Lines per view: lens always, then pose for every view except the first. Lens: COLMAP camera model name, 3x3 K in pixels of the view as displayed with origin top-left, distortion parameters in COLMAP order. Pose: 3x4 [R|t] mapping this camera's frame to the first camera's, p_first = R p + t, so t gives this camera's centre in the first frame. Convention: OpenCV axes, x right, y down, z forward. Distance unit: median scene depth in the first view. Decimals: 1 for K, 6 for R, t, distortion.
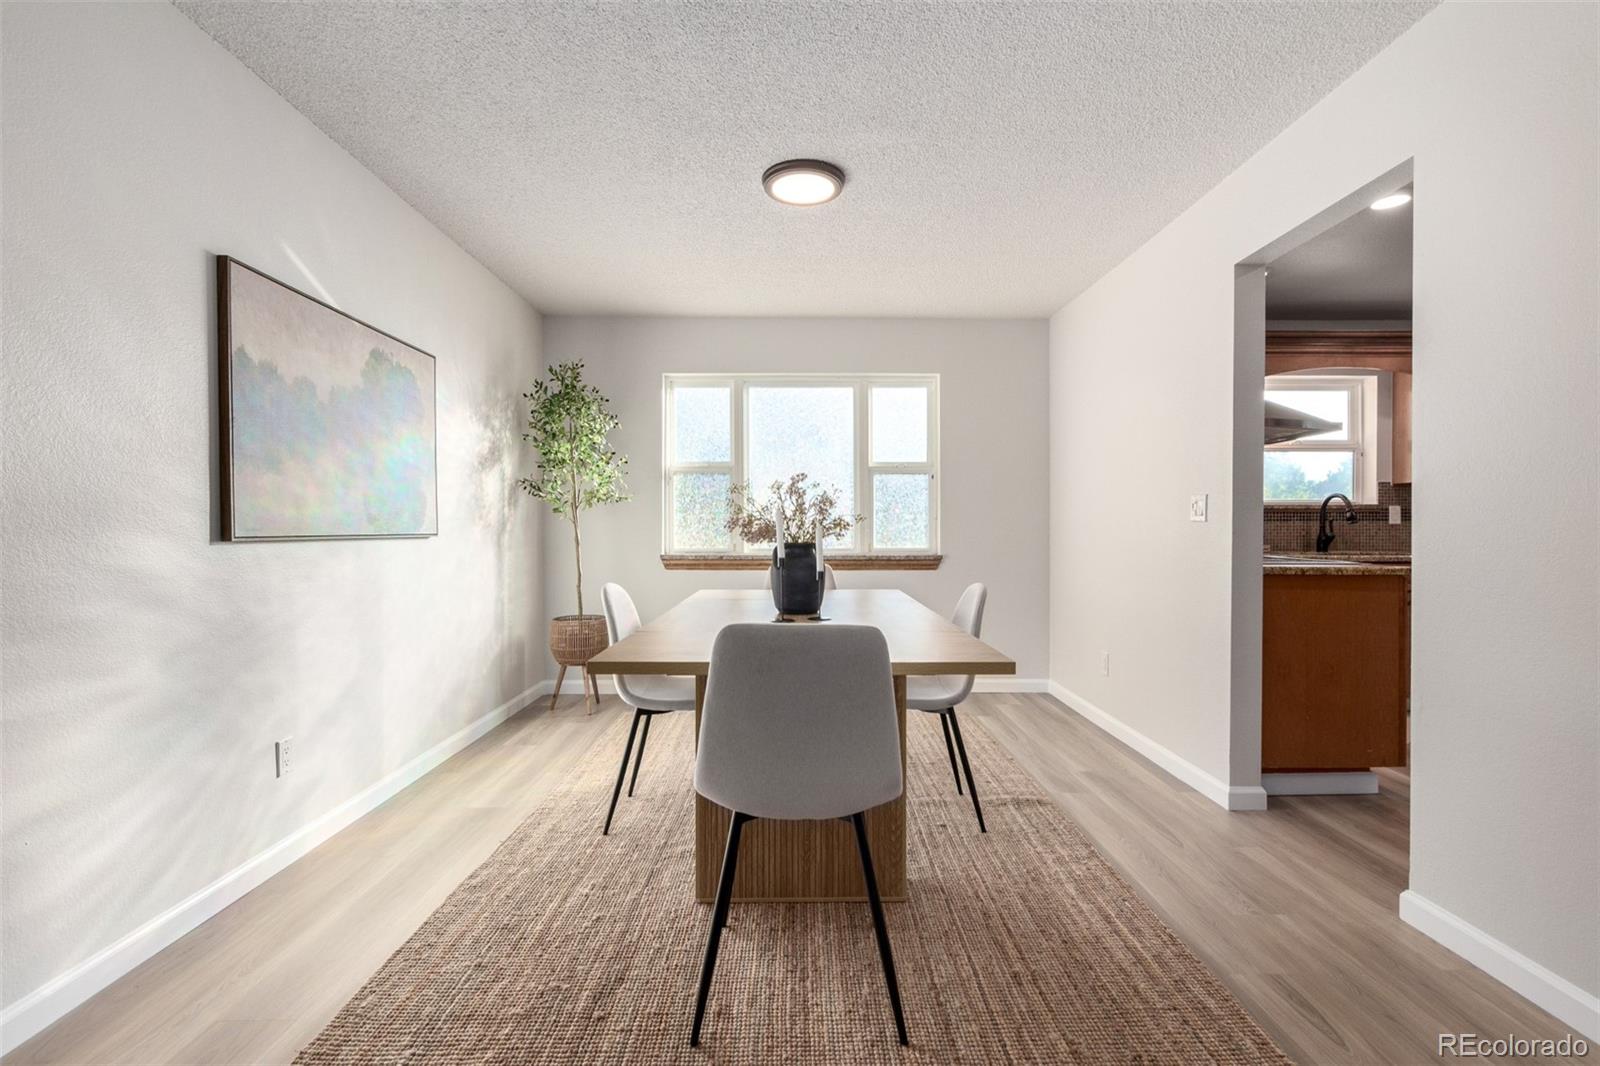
lens RADIAL K [[730.4, 0, 808.5], [0, 730.4, 533.7], [0, 0, 1]] dist [0.005247, -0.002811]
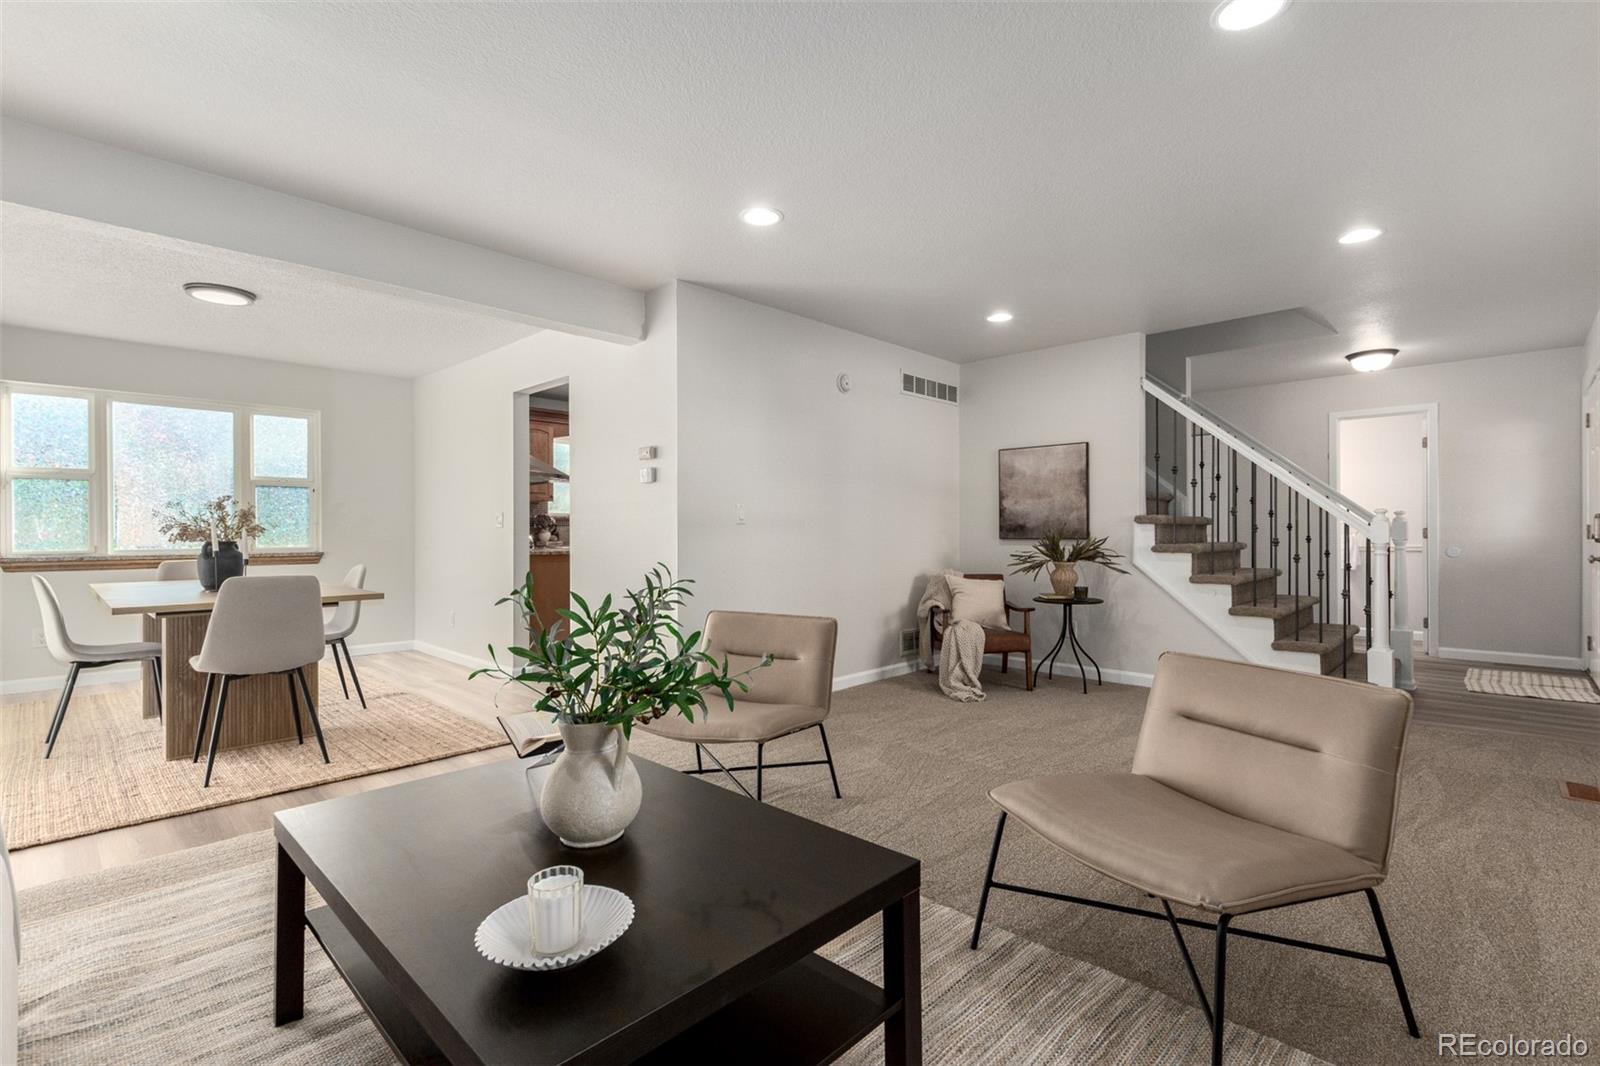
lens RADIAL K [[730.4, 0, 808.2], [0, 730.4, 534.3], [0, 0, 1]] dist [0.005247, -0.002811]
pose [[0.701912, -0.005694, 0.712241, -0.139074], [0.006948, 0.999975, 0.001147, 0.002629], [-0.712230, 0.004144, 0.701934, -0.525356]]
